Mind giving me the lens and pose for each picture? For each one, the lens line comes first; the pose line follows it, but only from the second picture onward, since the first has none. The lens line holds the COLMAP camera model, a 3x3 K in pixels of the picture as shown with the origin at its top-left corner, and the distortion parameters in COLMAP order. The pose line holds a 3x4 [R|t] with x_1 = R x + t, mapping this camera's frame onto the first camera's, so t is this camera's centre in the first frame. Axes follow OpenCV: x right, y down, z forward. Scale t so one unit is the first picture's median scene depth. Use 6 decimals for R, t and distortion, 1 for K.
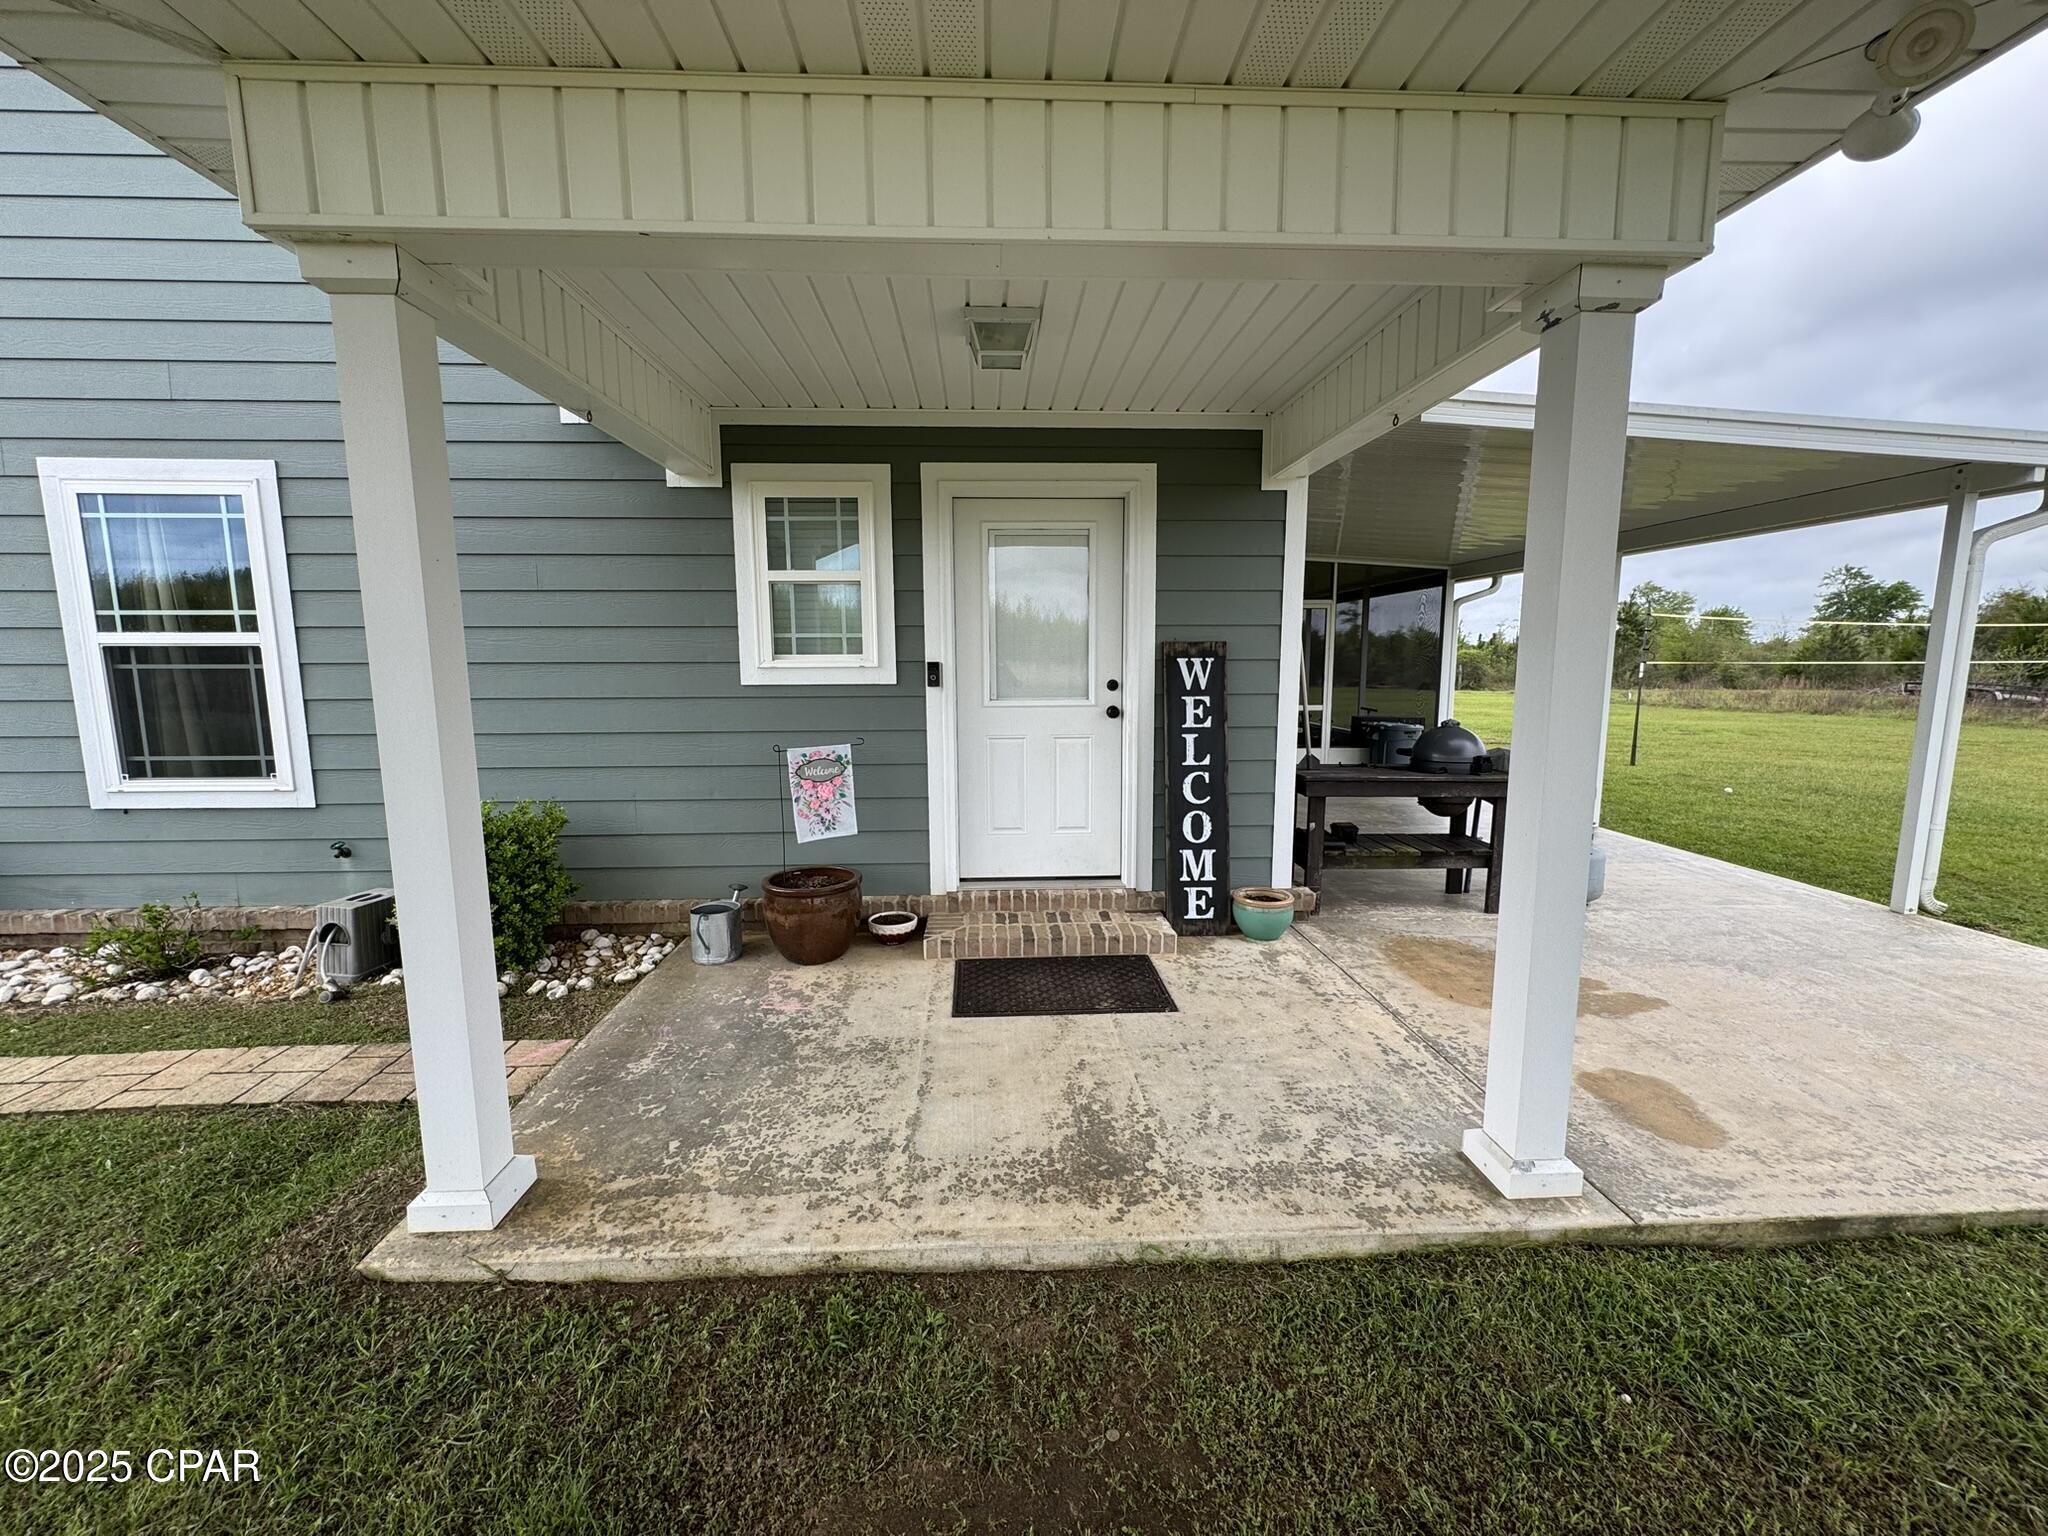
lens RADIAL K [[816.1, 0, 1023.0], [0, 816.1, 767.3], [0, 0, 1]] dist [-0.003125, 0.000618]
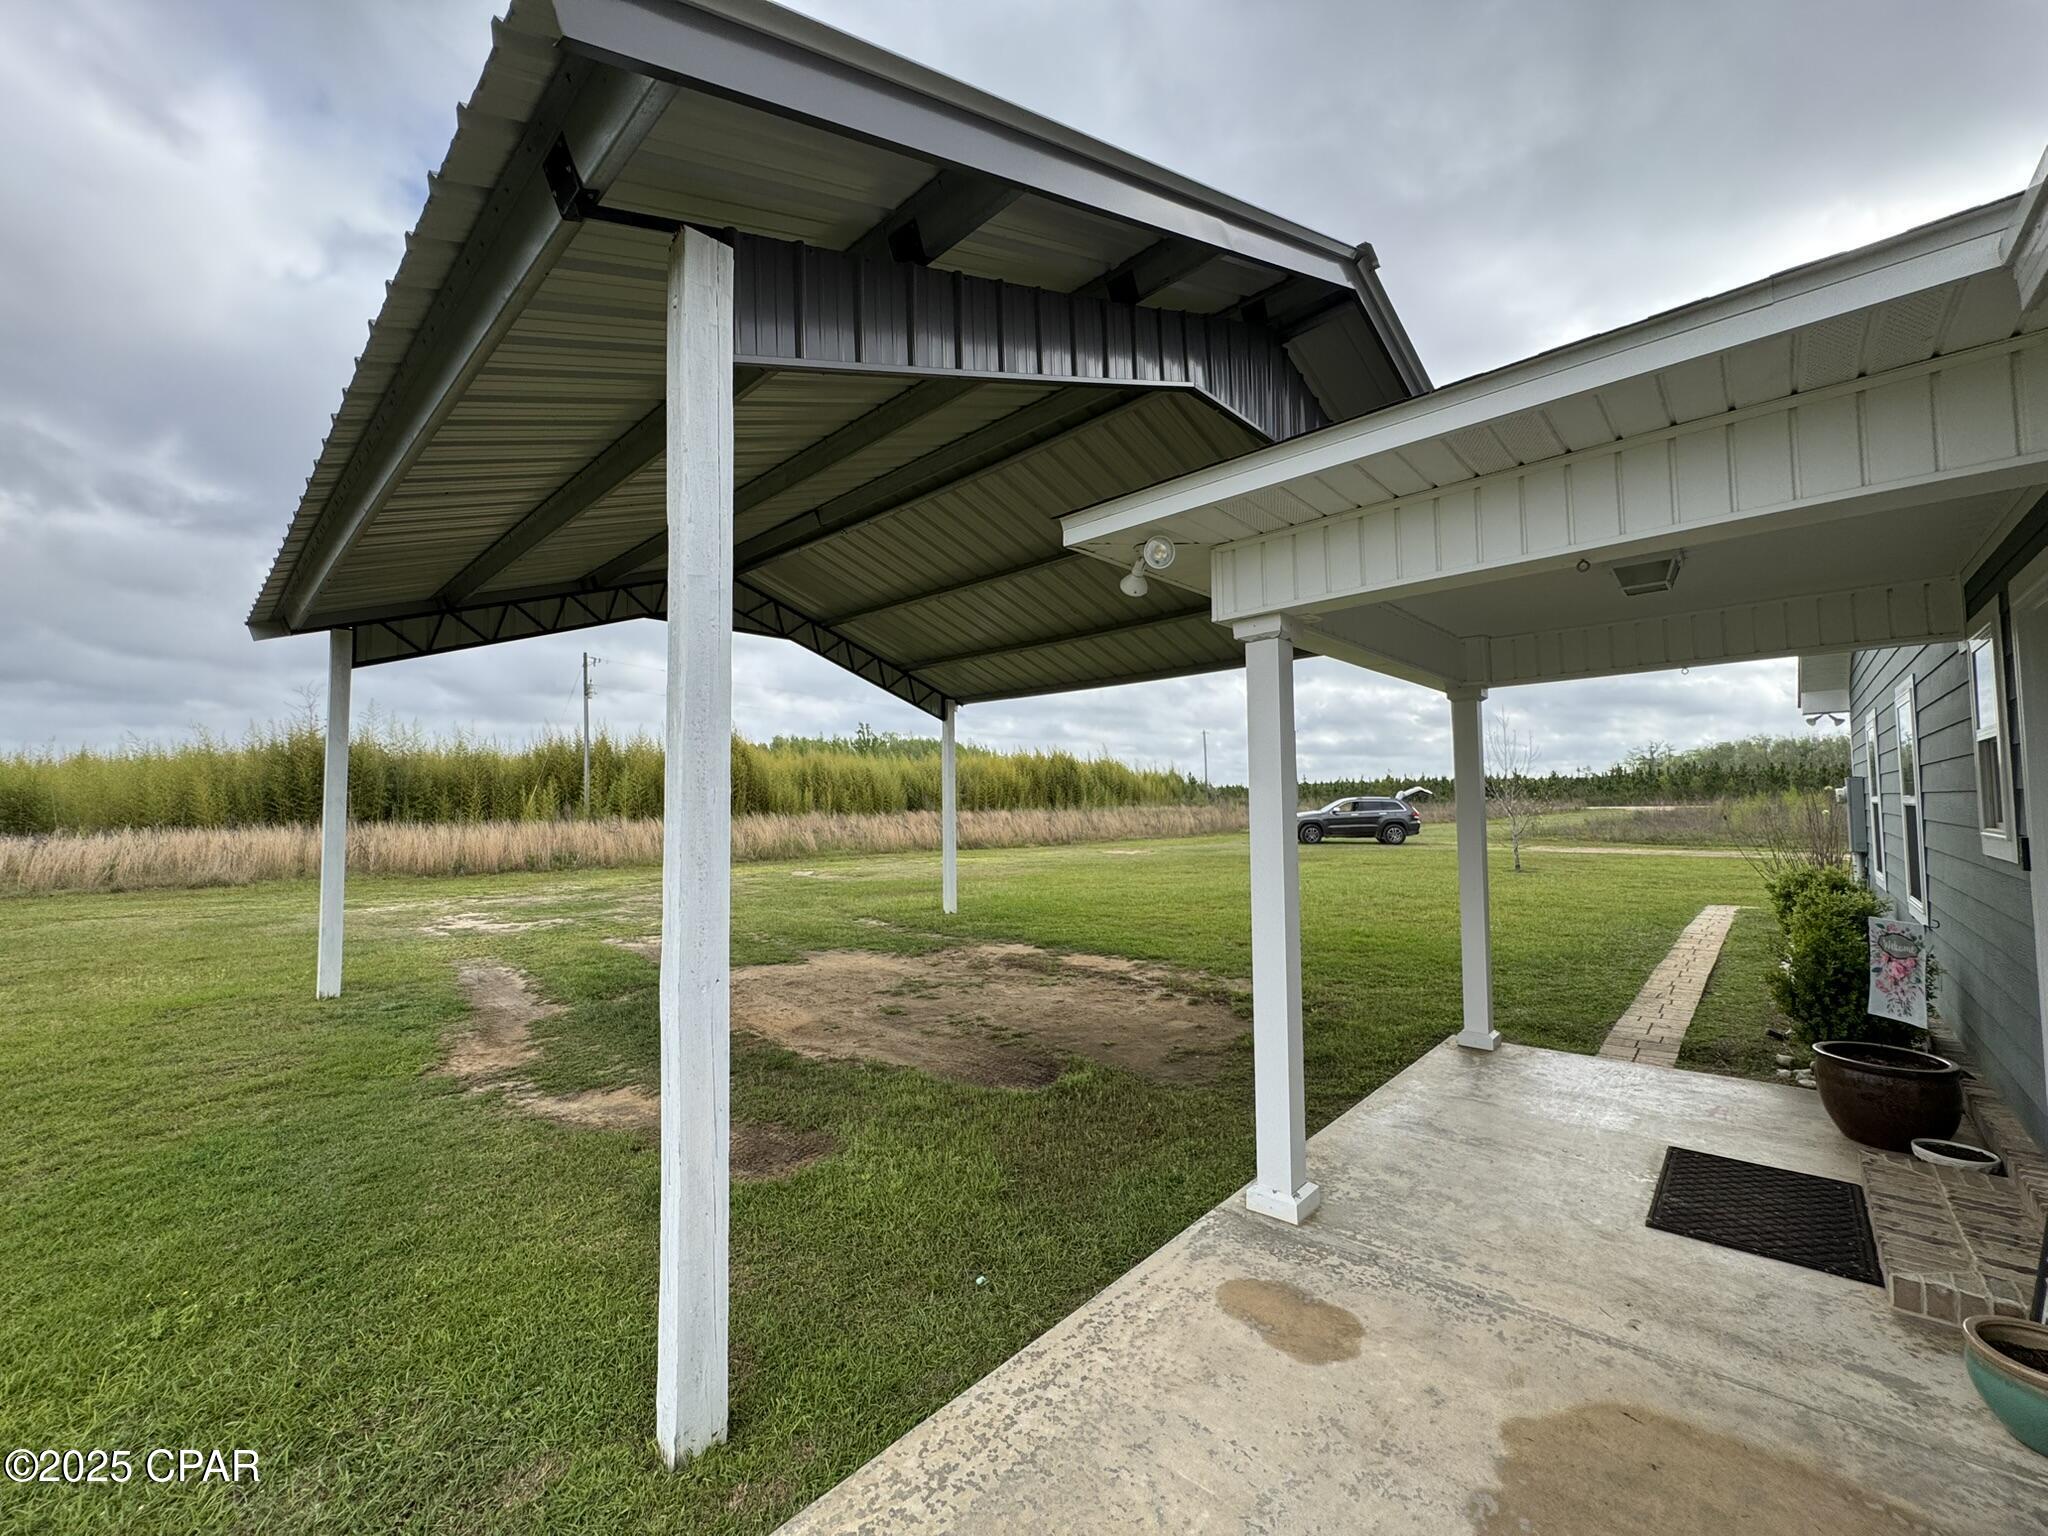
lens RADIAL K [[816.1, 0, 1023.0], [0, 816.1, 767.3], [0, 0, 1]] dist [-0.003125, 0.000618]
pose [[-0.714227, -0.021764, -0.699575, 1.056927], [-0.074765, 0.996170, 0.045339, -0.157842], [0.695909, 0.084686, -0.713119, 0.889738]]
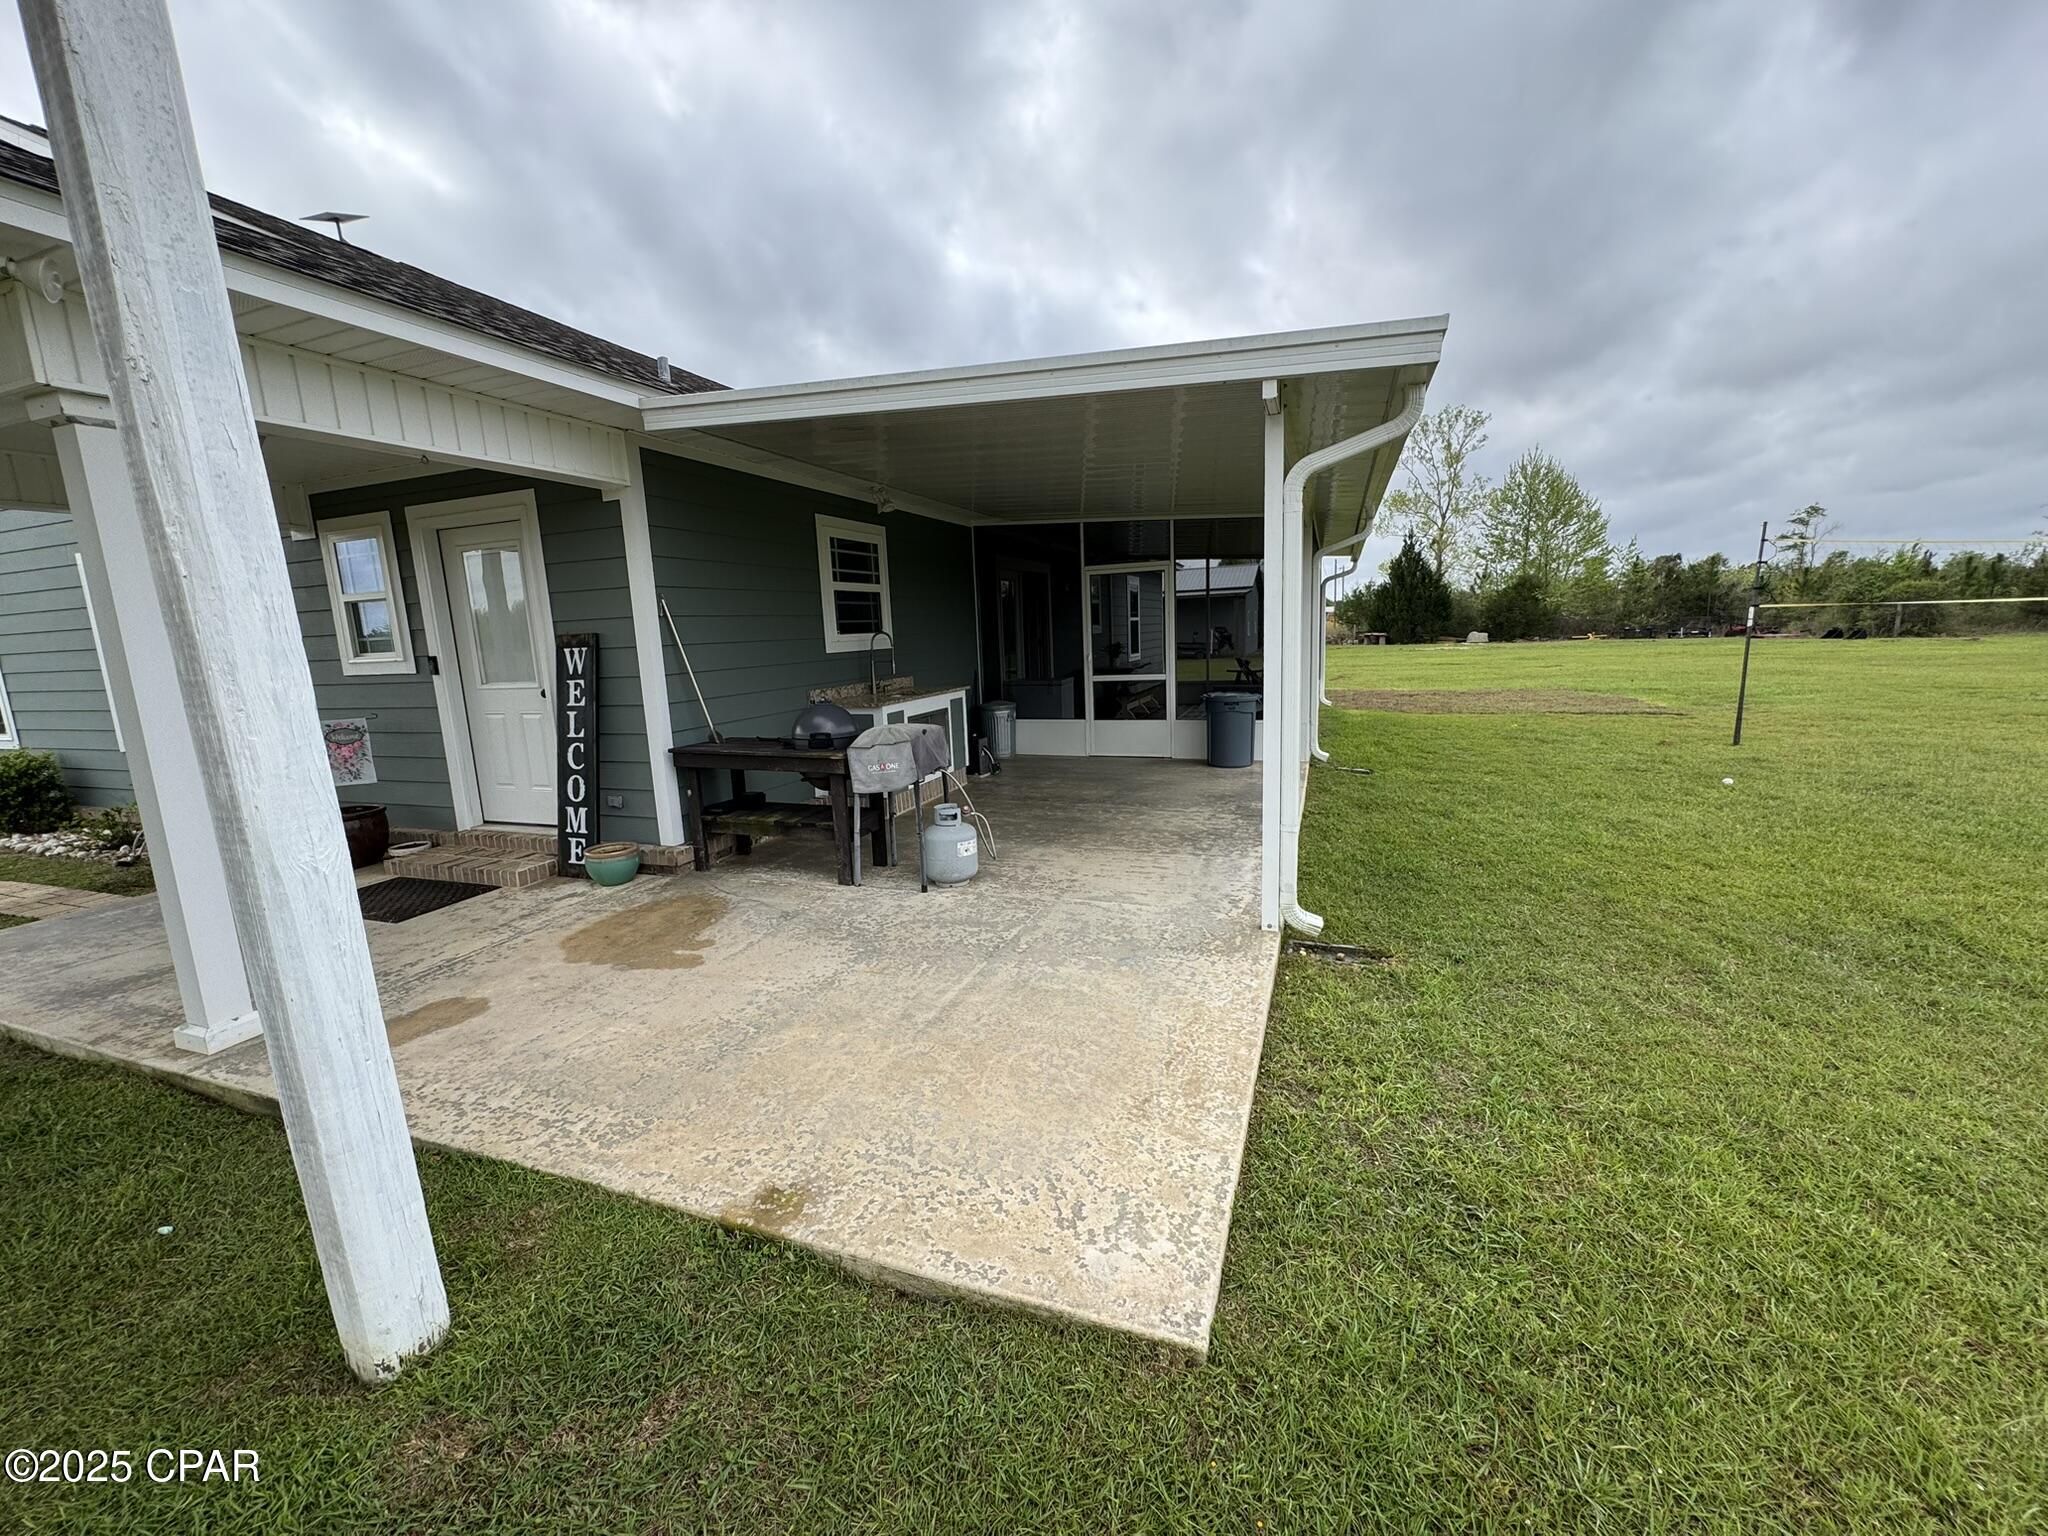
lens RADIAL K [[816.1, 0, 1023.0], [0, 816.1, 767.3], [0, 0, 1]] dist [-0.003125, 0.000618]
pose [[0.918908, 0.032048, -0.393168, 1.304720], [-0.014066, 0.998722, 0.048535, -0.026390], [0.394221, -0.039069, 0.918185, 0.153352]]
